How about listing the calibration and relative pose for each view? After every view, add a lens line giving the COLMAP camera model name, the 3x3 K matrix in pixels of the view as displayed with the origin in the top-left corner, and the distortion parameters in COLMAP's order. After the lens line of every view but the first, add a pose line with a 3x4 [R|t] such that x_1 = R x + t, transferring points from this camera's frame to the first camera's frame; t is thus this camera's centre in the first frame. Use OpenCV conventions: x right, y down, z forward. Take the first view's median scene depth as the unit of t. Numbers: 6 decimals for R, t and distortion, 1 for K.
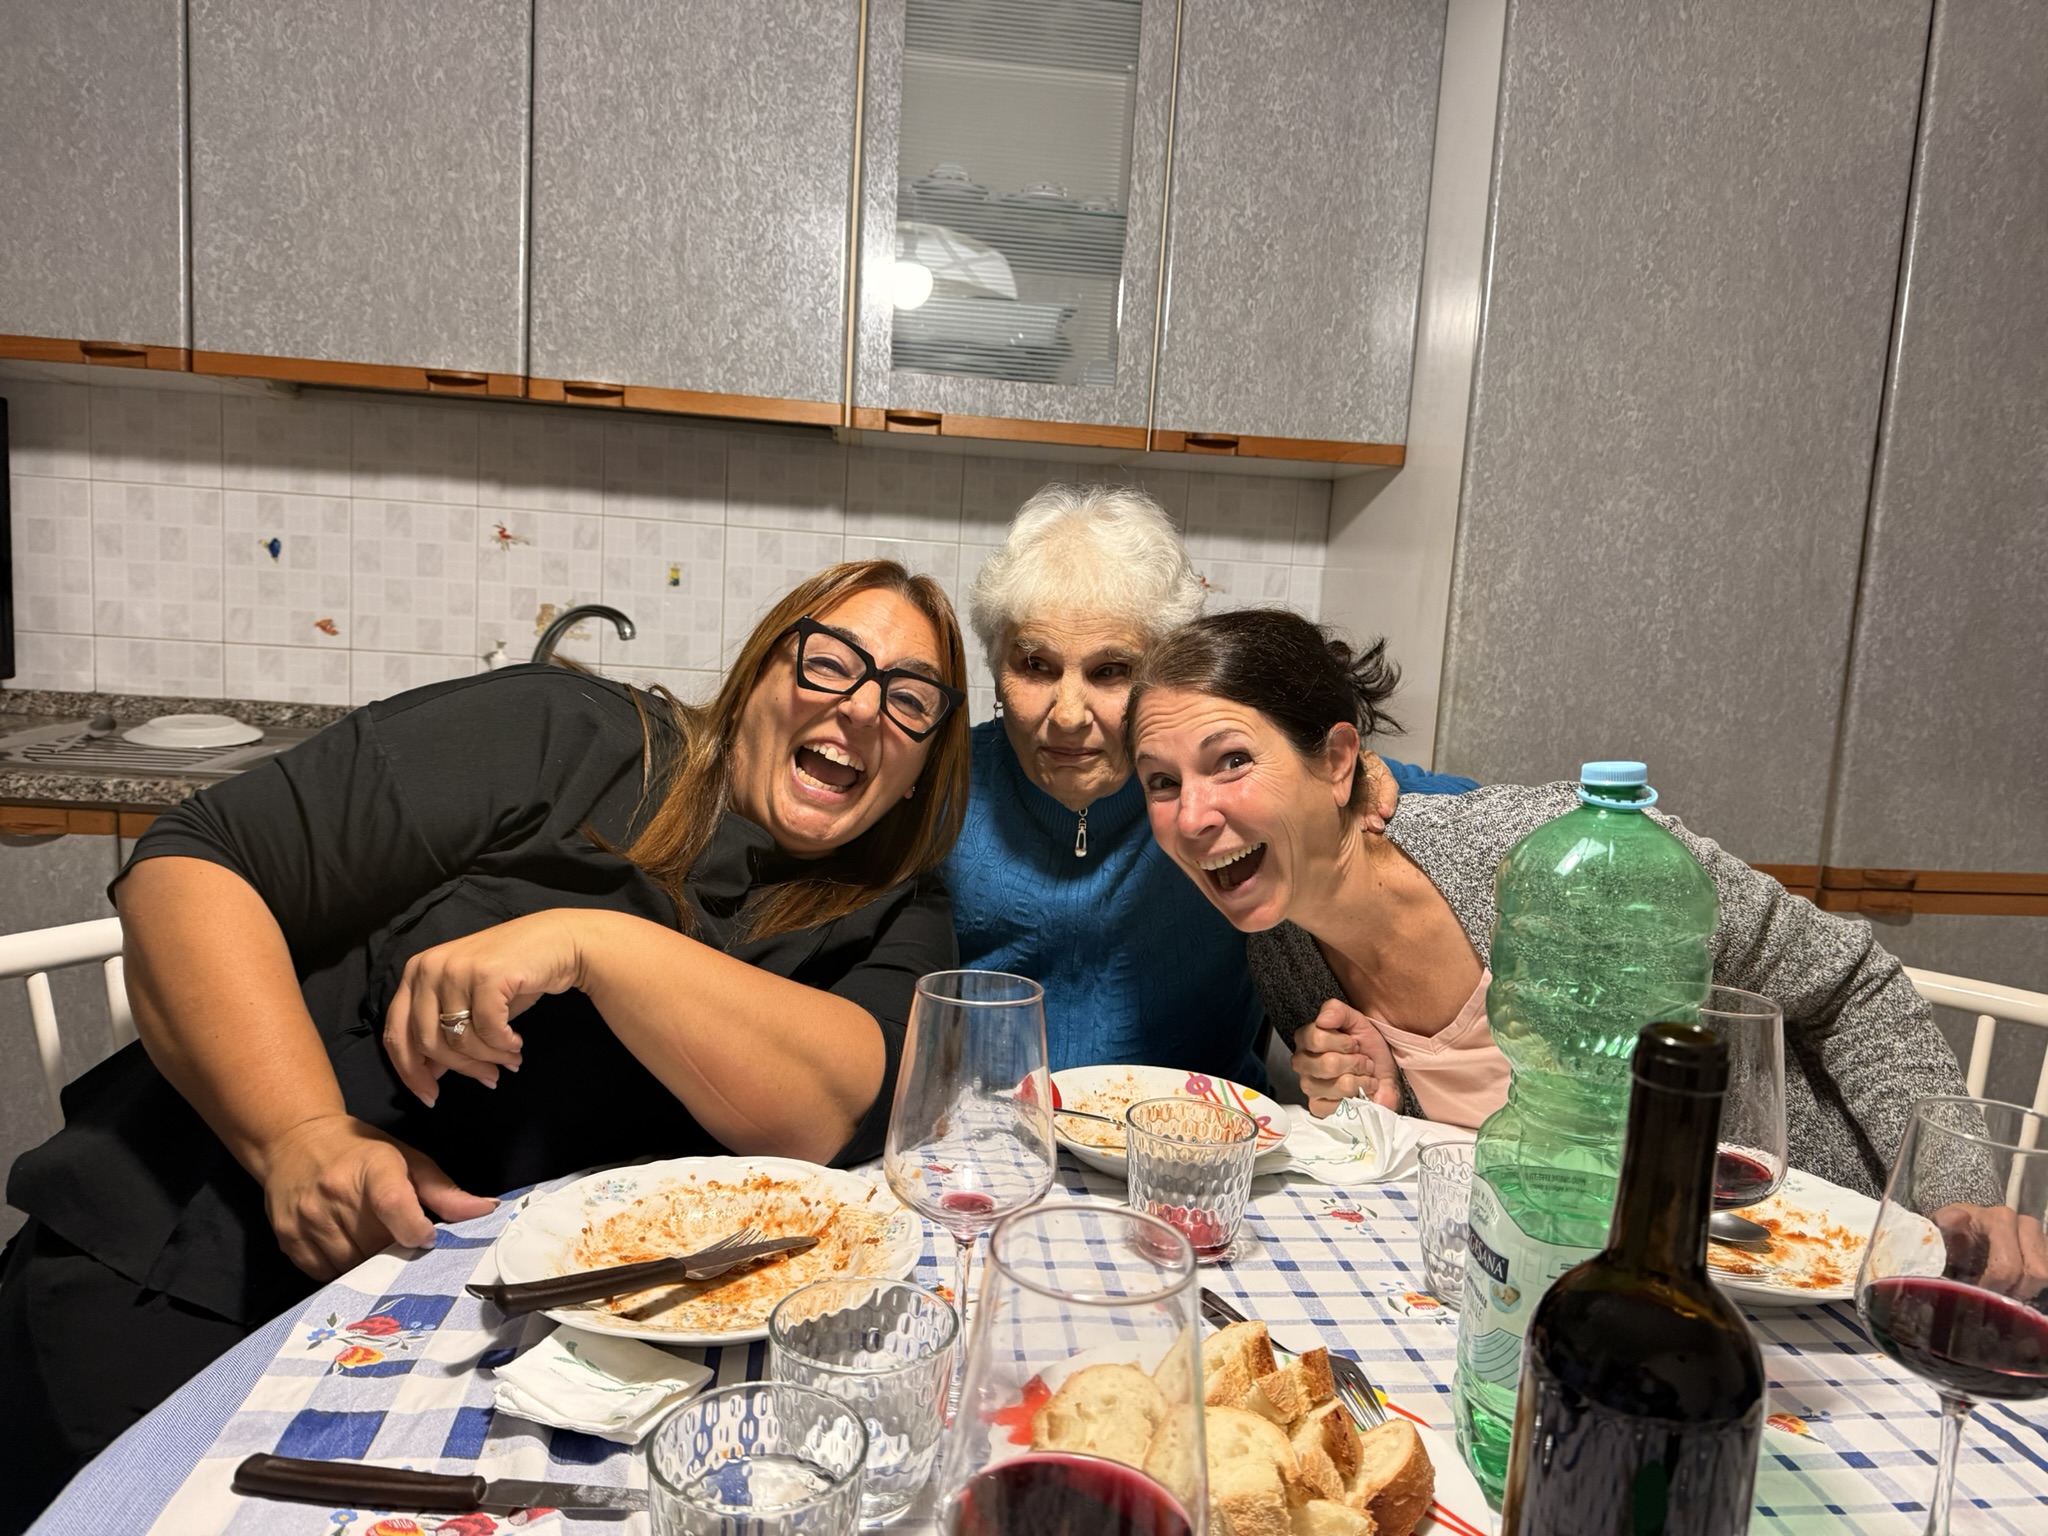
lens RADIAL K [[1435.5, 0, 1022.1], [0, 1435.5, 771.8], [0, 0, 1]] dist [-0.021931, 0.001367]
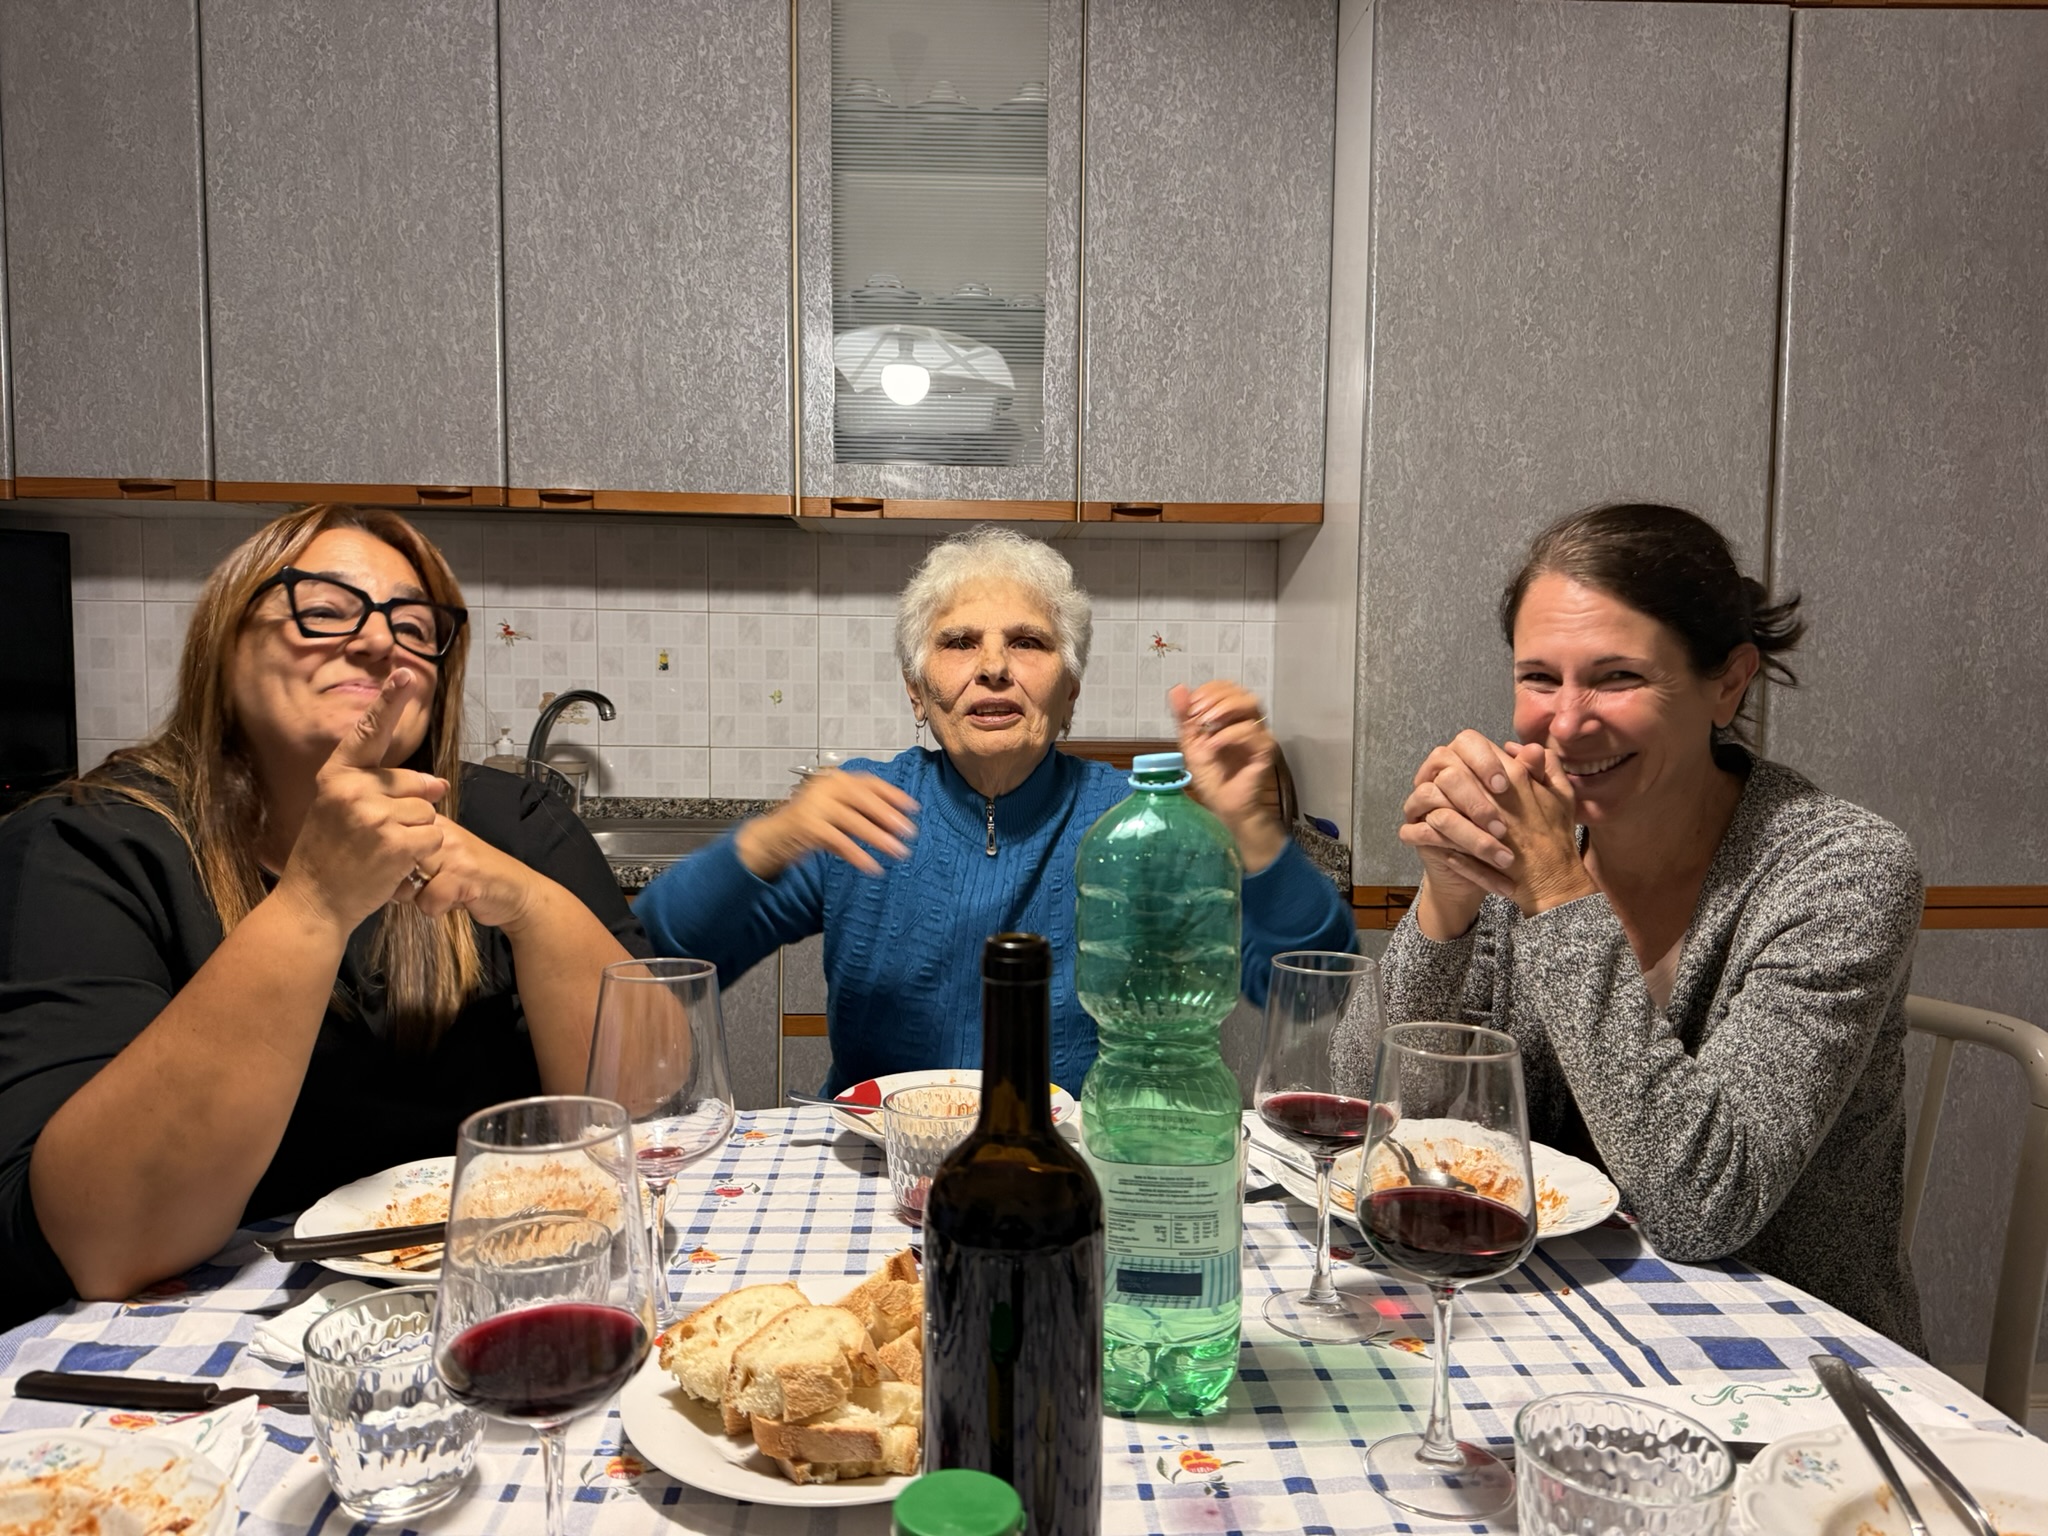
lens RADIAL K [[1435.5, 0, 1080.7], [0, 1435.5, 781.6], [0, 0, 1]] dist [-0.021931, 0.001367]
pose [[0.996349, -0.043541, -0.073432, 0.170339], [0.039509, 0.997677, -0.055491, 0.030670], [0.075677, 0.052387, 0.995755, -0.059955]]
